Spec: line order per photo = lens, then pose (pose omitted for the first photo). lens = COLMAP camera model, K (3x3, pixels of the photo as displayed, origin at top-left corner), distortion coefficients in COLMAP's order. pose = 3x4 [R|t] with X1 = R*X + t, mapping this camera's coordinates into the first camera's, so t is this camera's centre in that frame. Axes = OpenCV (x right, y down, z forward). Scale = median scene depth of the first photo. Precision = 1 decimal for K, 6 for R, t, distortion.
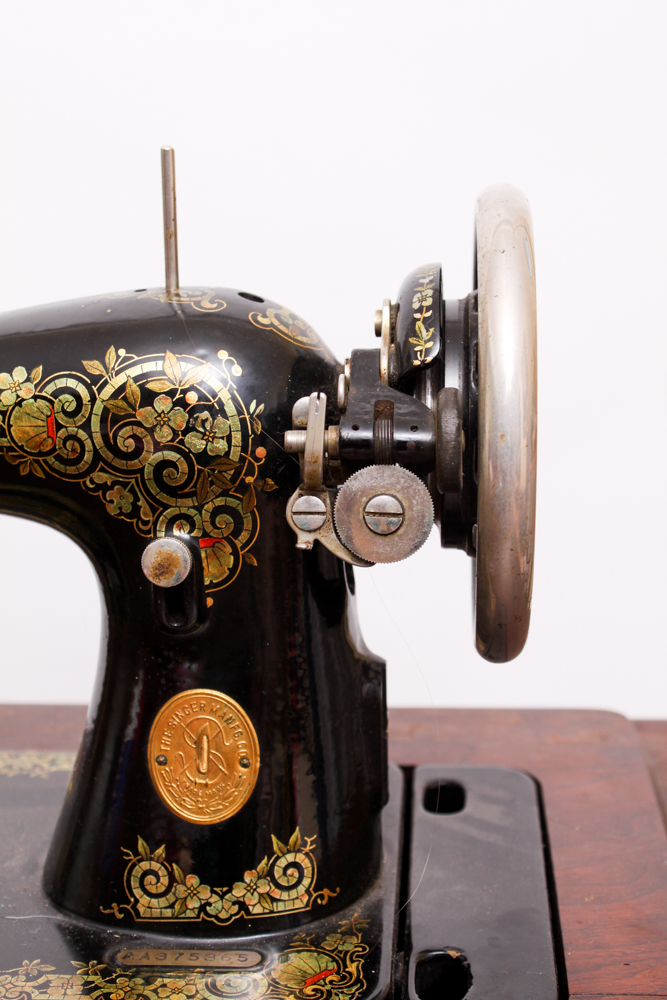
lens RADIAL K [[1607.6, 0, 326.2], [0, 1607.6, 507.0], [0, 0, 1]] dist [0.000753, 0.000000]
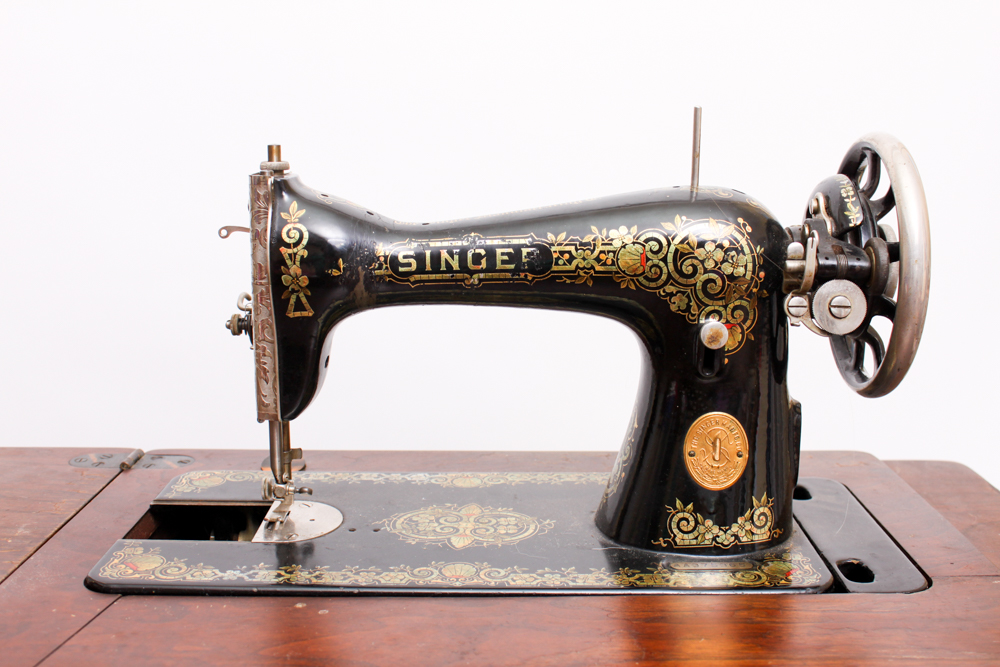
lens RADIAL K [[1118.5, 0, 508.0], [0, 1118.5, 339.1], [0, 0, 1]] dist [-0.080395, 0.000000]
pose [[0.997300, 0.005188, 0.073249, -0.399487], [-0.001441, 0.998692, -0.051110, 0.097748], [-0.073419, 0.050867, 0.996003, -0.200535]]
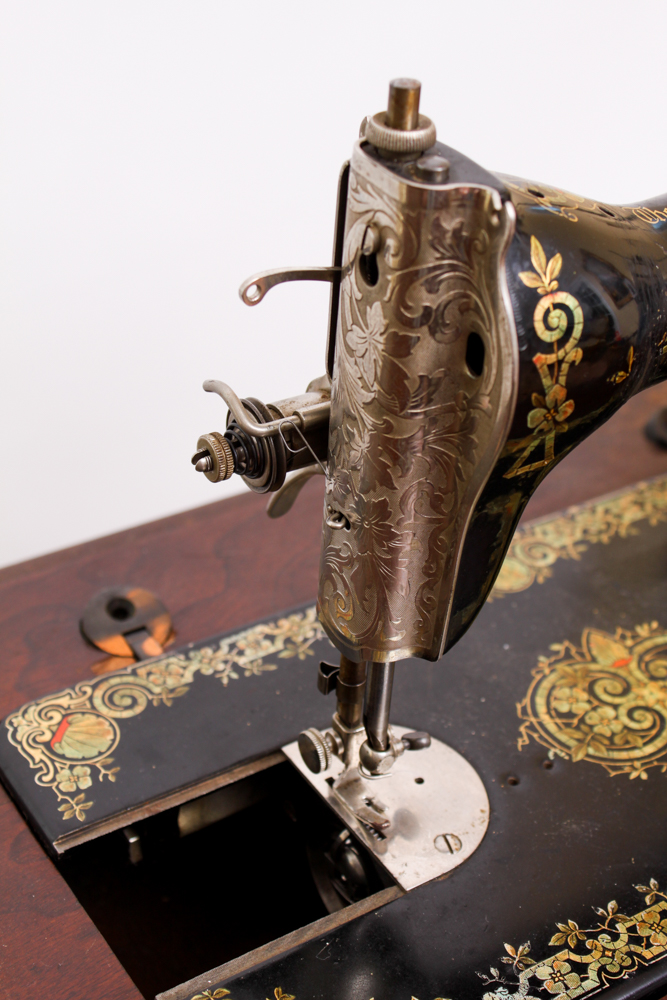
lens RADIAL K [[1607.6, 0, 329.8], [0, 1607.6, 496.0], [0, 0, 1]] dist [0.000753, 0.000000]
pose [[0.796638, -0.288728, 0.531040, -1.060849], [0.086974, 0.924153, 0.371991, -0.294440], [-0.598166, -0.250156, 0.761327, 0.477436]]
